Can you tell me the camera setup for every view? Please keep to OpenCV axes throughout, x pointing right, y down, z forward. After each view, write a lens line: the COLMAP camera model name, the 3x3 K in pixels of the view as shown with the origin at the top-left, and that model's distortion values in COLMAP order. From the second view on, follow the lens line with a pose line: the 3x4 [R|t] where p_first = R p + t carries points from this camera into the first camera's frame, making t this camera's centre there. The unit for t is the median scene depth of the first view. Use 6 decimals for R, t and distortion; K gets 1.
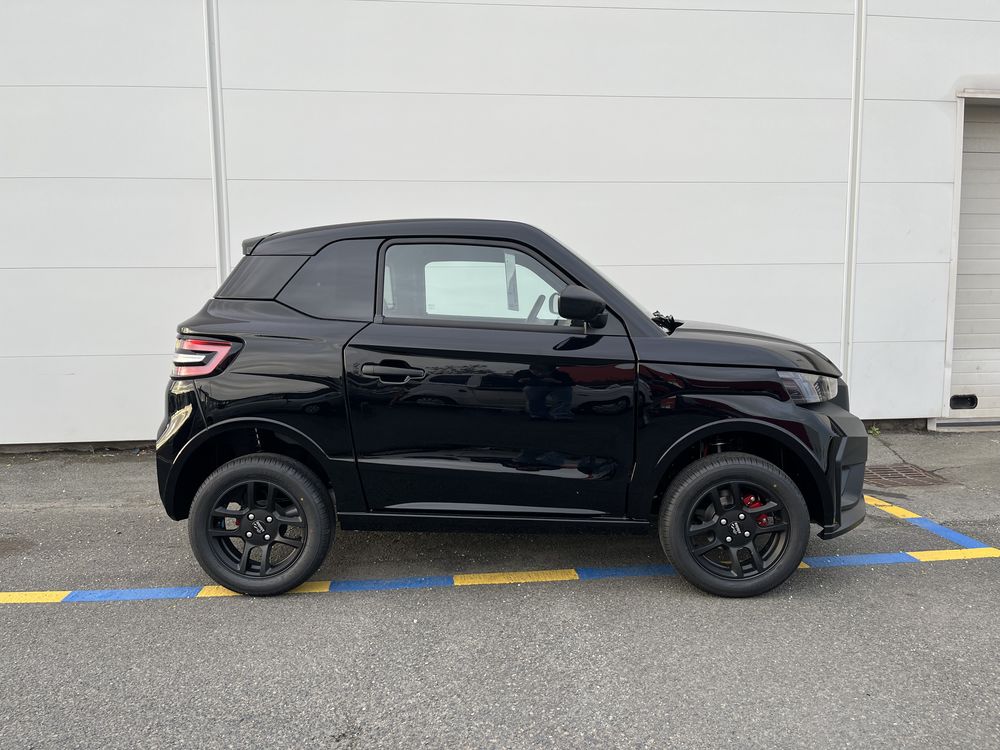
lens RADIAL K [[758.0, 0, 500.0], [0, 758.0, 375.0], [0, 0, 1]] dist [0.016165, 0.001495]
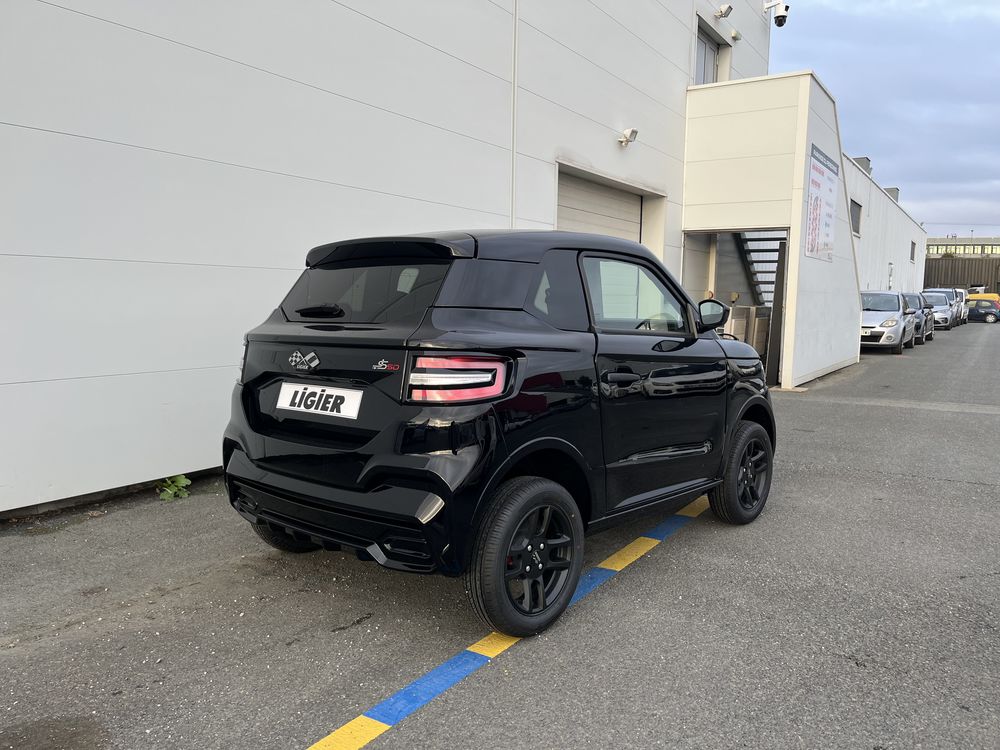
lens RADIAL K [[755.7, 0, 511.6], [0, 755.7, 378.4], [0, 0, 1]] dist [0.063010, -0.100005]
pose [[0.625682, -0.063471, 0.777492, -1.036546], [0.066142, 0.997412, 0.028197, -0.043007], [-0.777269, 0.033783, 0.628261, 0.443227]]
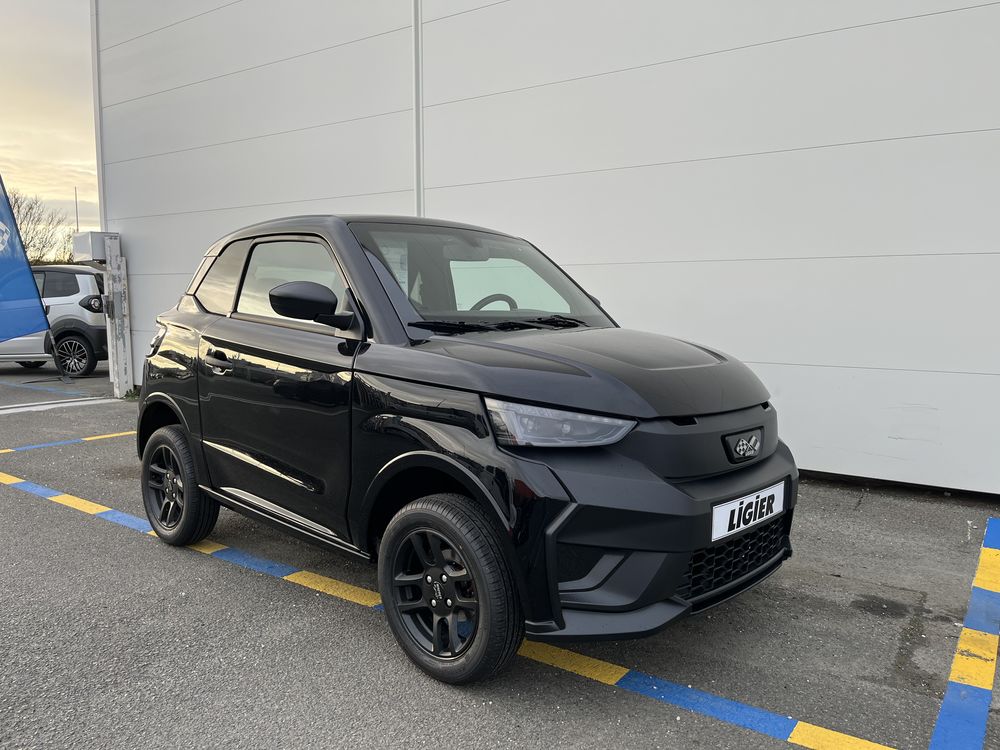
lens RADIAL K [[755.7, 0, 511.6], [0, 755.7, 378.4], [0, 0, 1]] dist [0.063010, -0.100005]
pose [[0.755057, 0.082224, -0.650483, 0.853444], [-0.079355, 0.996272, 0.033821, -0.051071], [0.650839, 0.026083, 0.758768, 0.439083]]
